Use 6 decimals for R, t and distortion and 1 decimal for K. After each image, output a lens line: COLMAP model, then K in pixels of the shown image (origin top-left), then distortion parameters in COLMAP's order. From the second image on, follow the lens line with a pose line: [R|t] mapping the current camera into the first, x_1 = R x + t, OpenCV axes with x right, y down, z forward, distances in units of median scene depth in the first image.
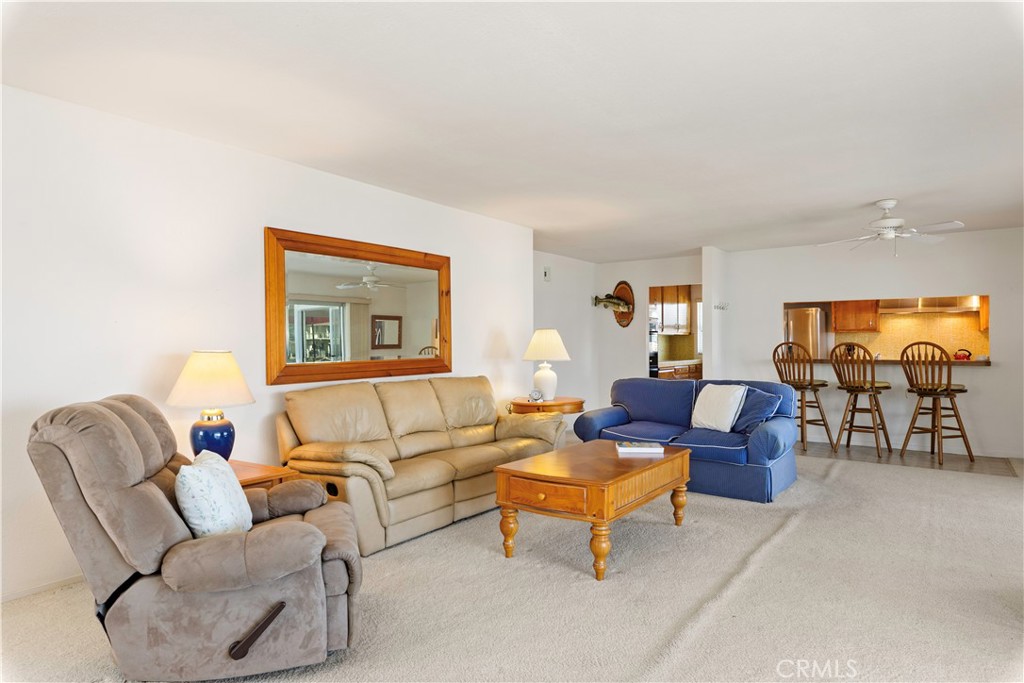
lens RADIAL K [[610.2, 0, 512.0], [0, 610.2, 341.5], [0, 0, 1]] dist [-0.002125, -0.000021]
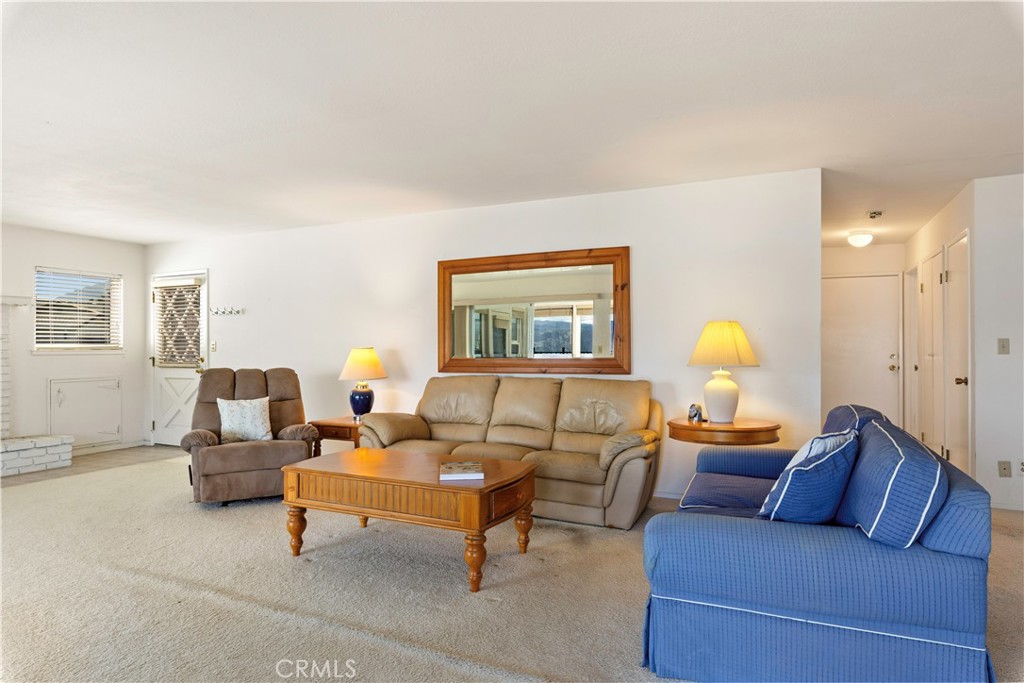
lens RADIAL K [[596.0, 0, 512.0], [0, 596.0, 341.5], [0, 0, 1]] dist [-0.000312, -0.000093]
pose [[0.151486, -0.001074, -0.988459, 0.643018], [0.007400, 0.999973, 0.000047, 0.000303], [0.988432, -0.007322, 0.151490, 0.612975]]
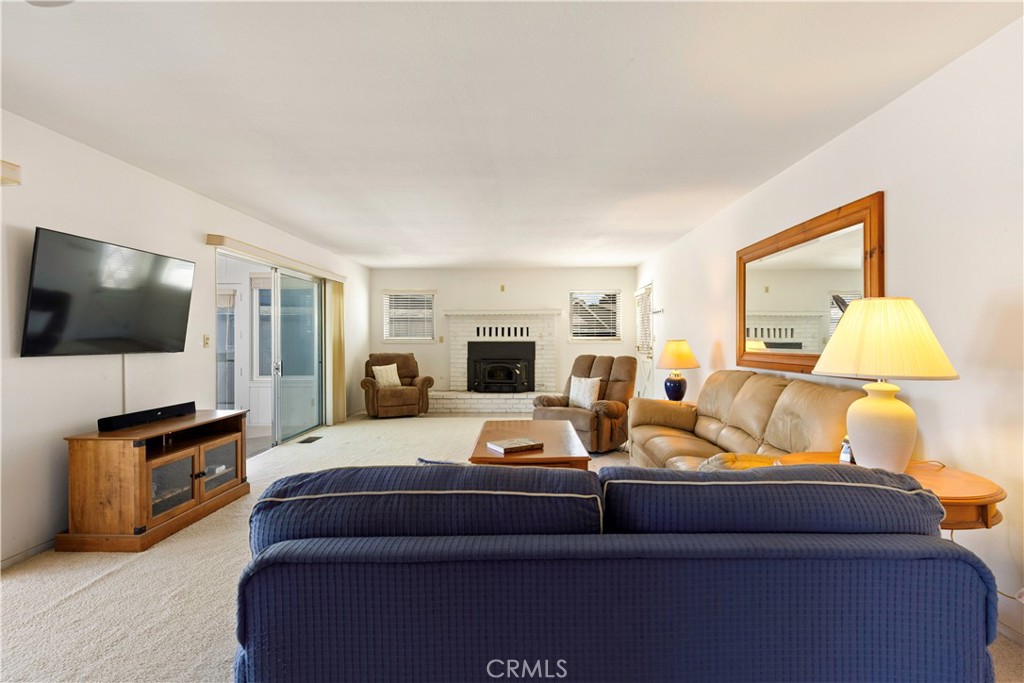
lens RADIAL K [[498.3, 0, 512.0], [0, 498.3, 341.5], [0, 0, 1]] dist [0.000071, 0.000520]
pose [[-0.833711, 0.011468, -0.552082, 0.412661], [0.009871, 0.999934, 0.005865, 0.002753], [0.552113, -0.000560, -0.833769, 1.061283]]
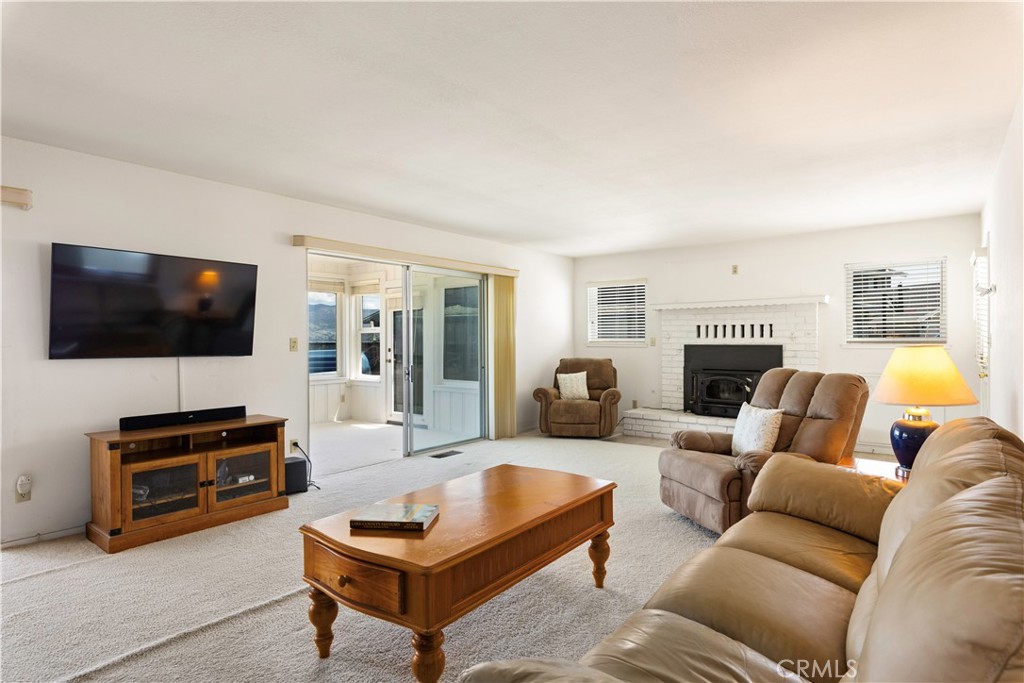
lens RADIAL K [[547.4, 0, 512.0], [0, 547.4, 341.5], [0, 0, 1]] dist [0.004361, -0.000029]
pose [[-0.998961, 0.009561, 0.044561, 0.042550], [0.009458, 0.999952, -0.002525, 0.002771], [-0.044583, -0.002101, -0.999003, 0.982990]]
